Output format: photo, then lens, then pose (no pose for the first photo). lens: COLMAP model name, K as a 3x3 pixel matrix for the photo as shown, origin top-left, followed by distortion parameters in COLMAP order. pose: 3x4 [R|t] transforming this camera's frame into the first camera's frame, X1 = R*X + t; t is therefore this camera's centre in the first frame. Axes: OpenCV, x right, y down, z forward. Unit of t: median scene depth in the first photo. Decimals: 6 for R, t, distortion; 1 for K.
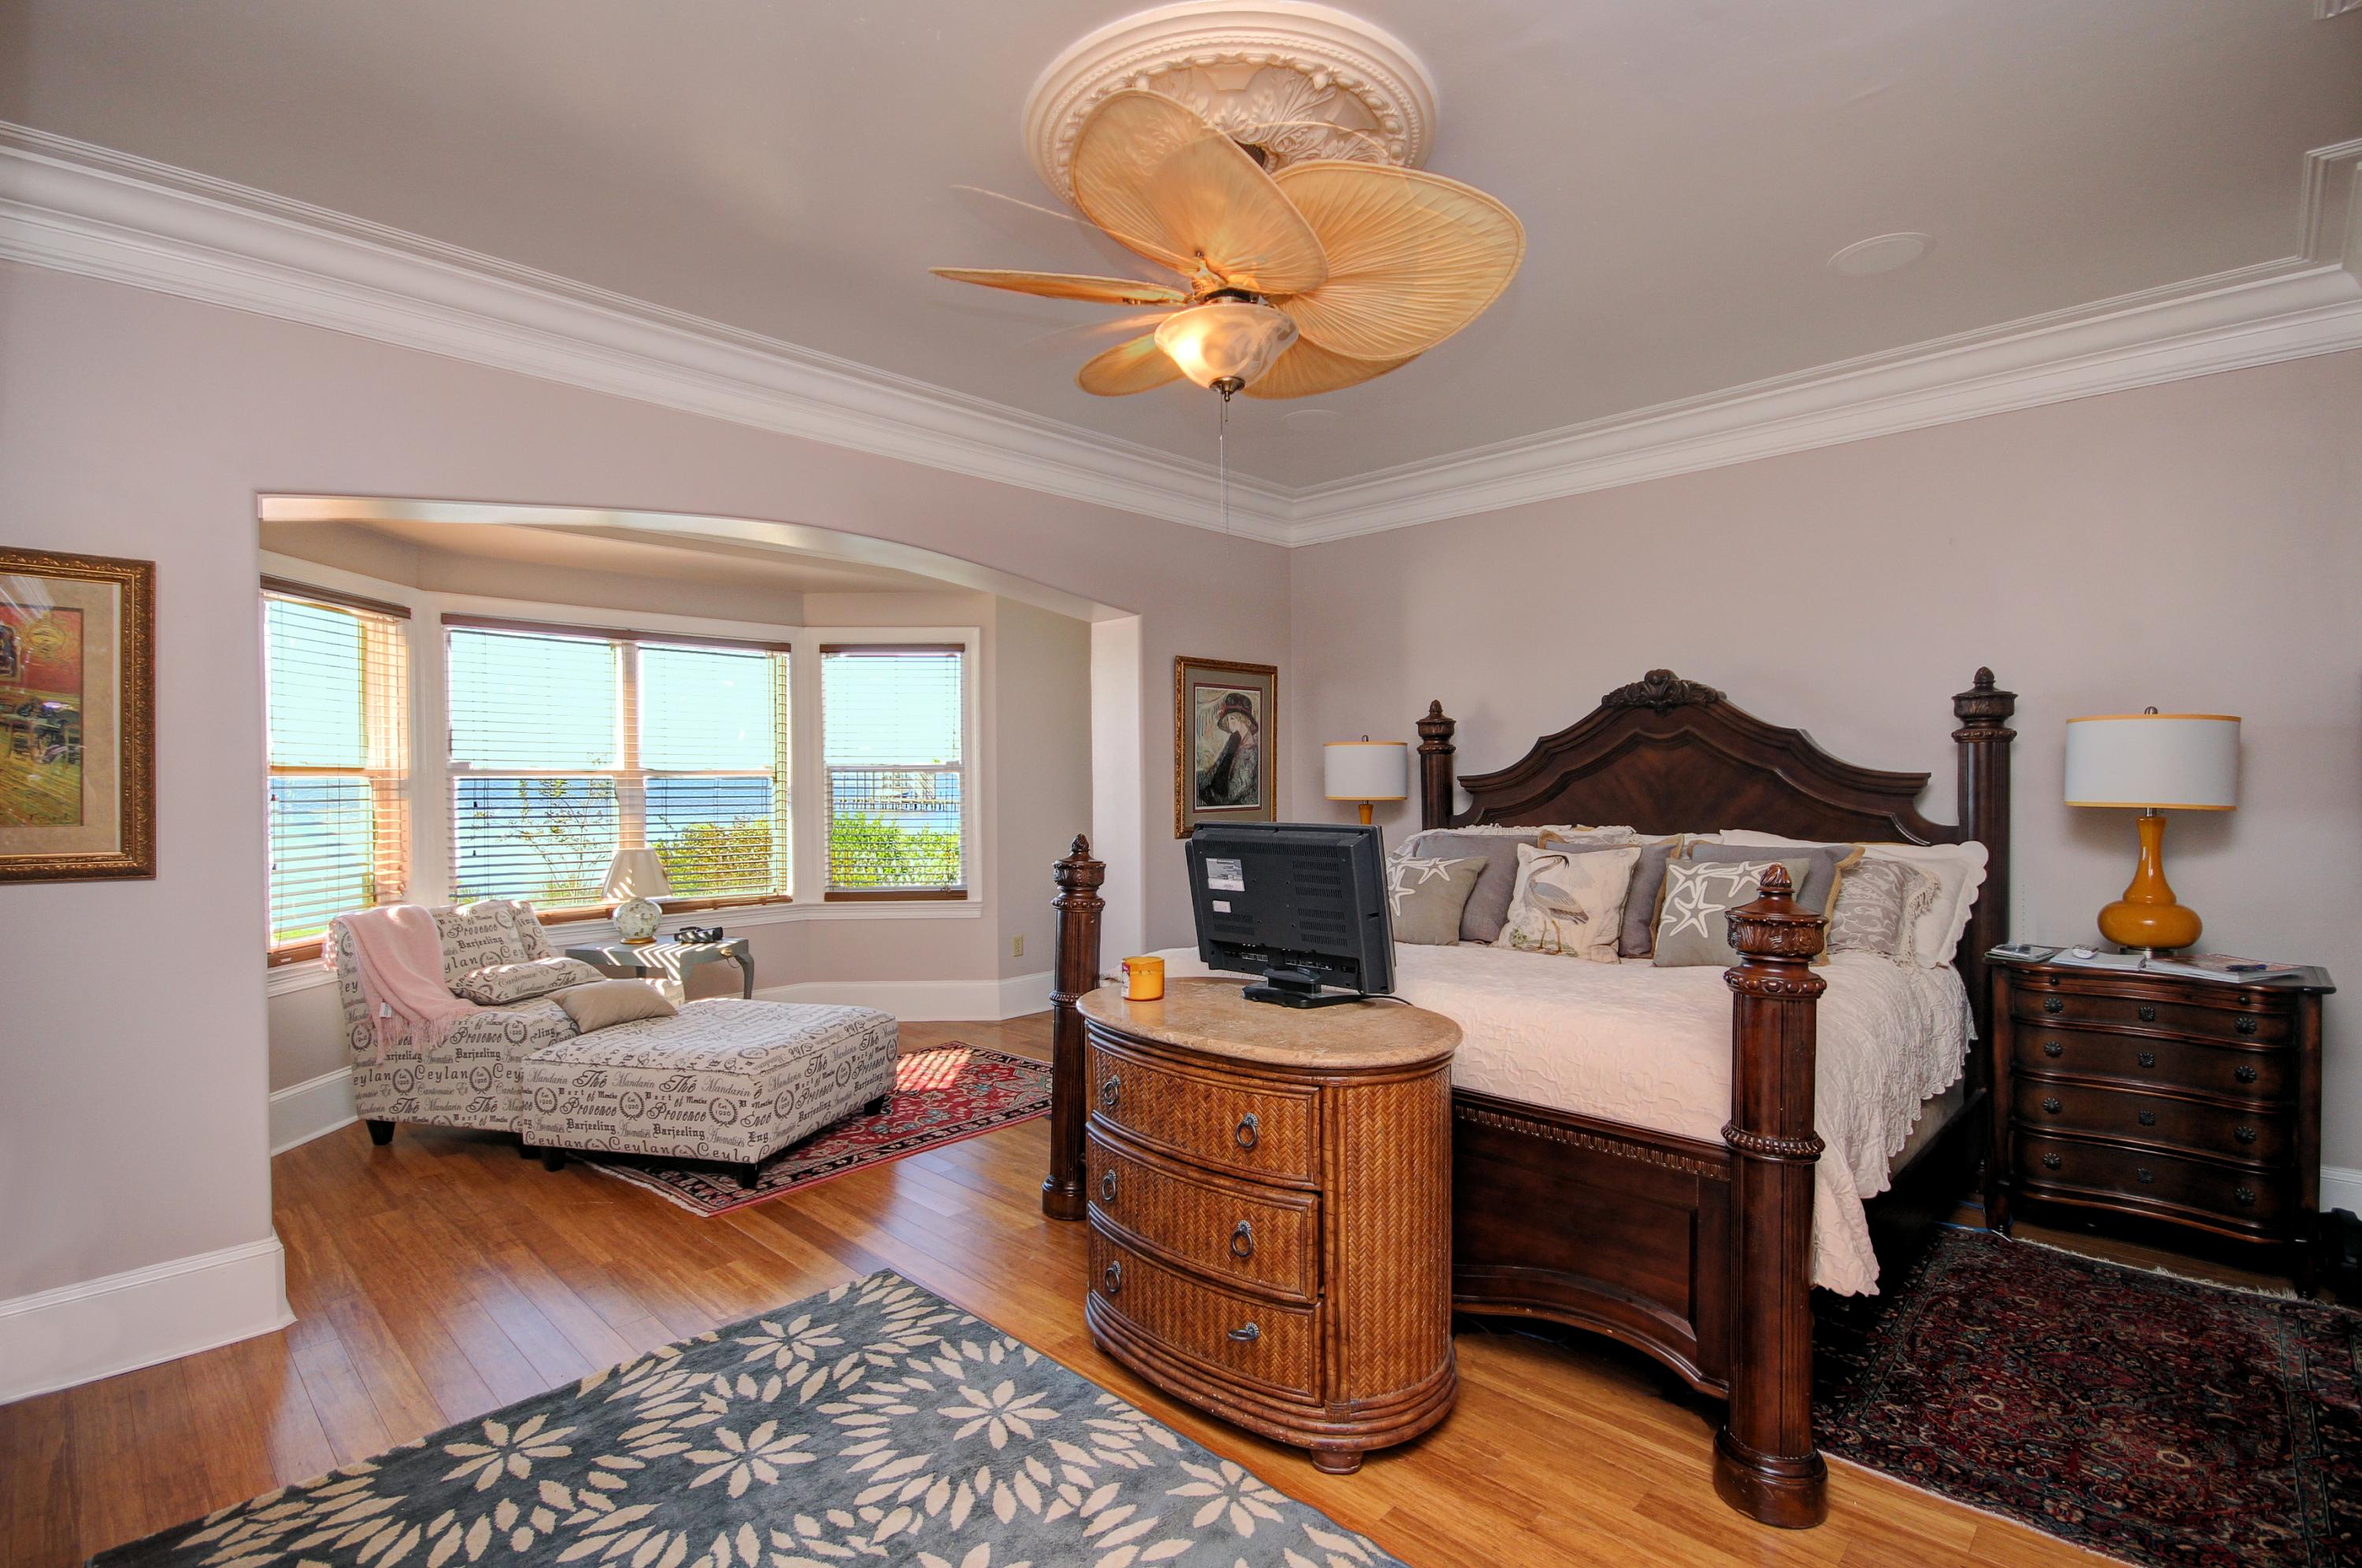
lens RADIAL K [[1097.4, 0, 1181.0], [0, 1097.4, 784.0], [0, 0, 1]] dist [0.001436, 0.000270]
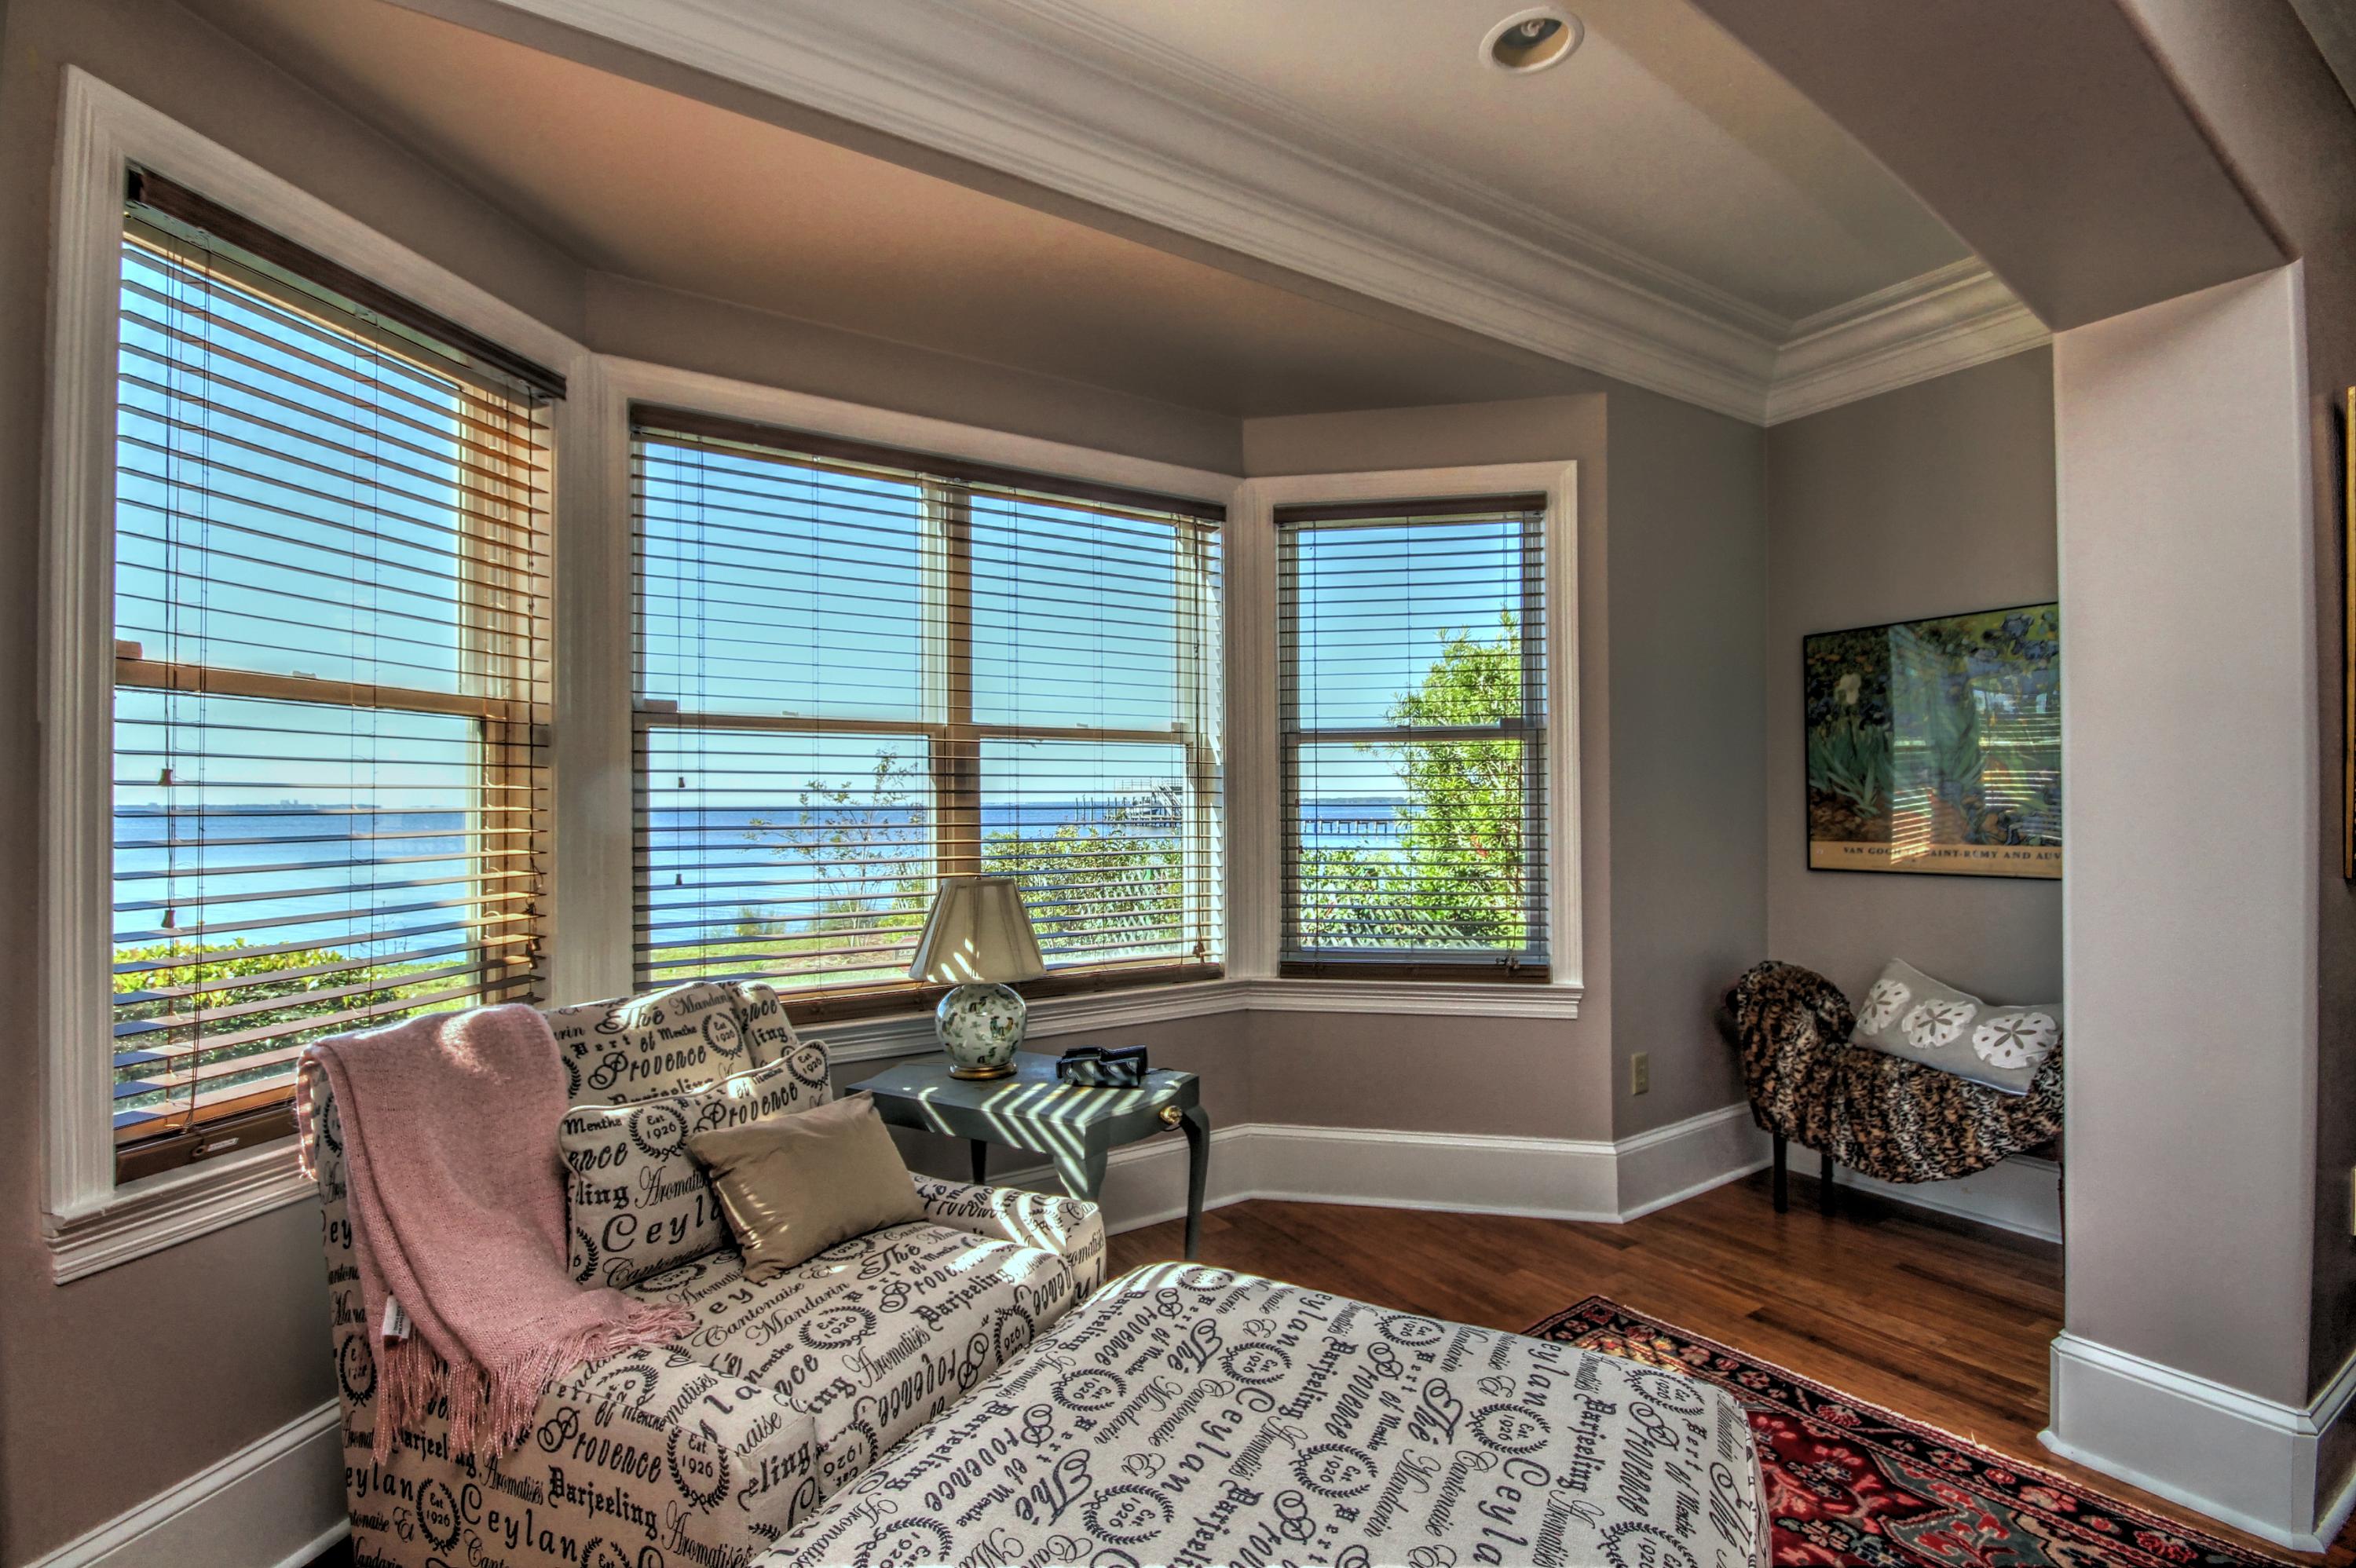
lens RADIAL K [[1091.7, 0, 1178.0], [0, 1091.7, 784.0], [0, 0, 1]] dist [-0.010252, -0.000751]
pose [[0.976712, 0.003836, -0.214519, -0.322002], [-0.008061, 0.999790, -0.018823, 0.027522], [0.214402, 0.020114, 0.976538, 0.573351]]
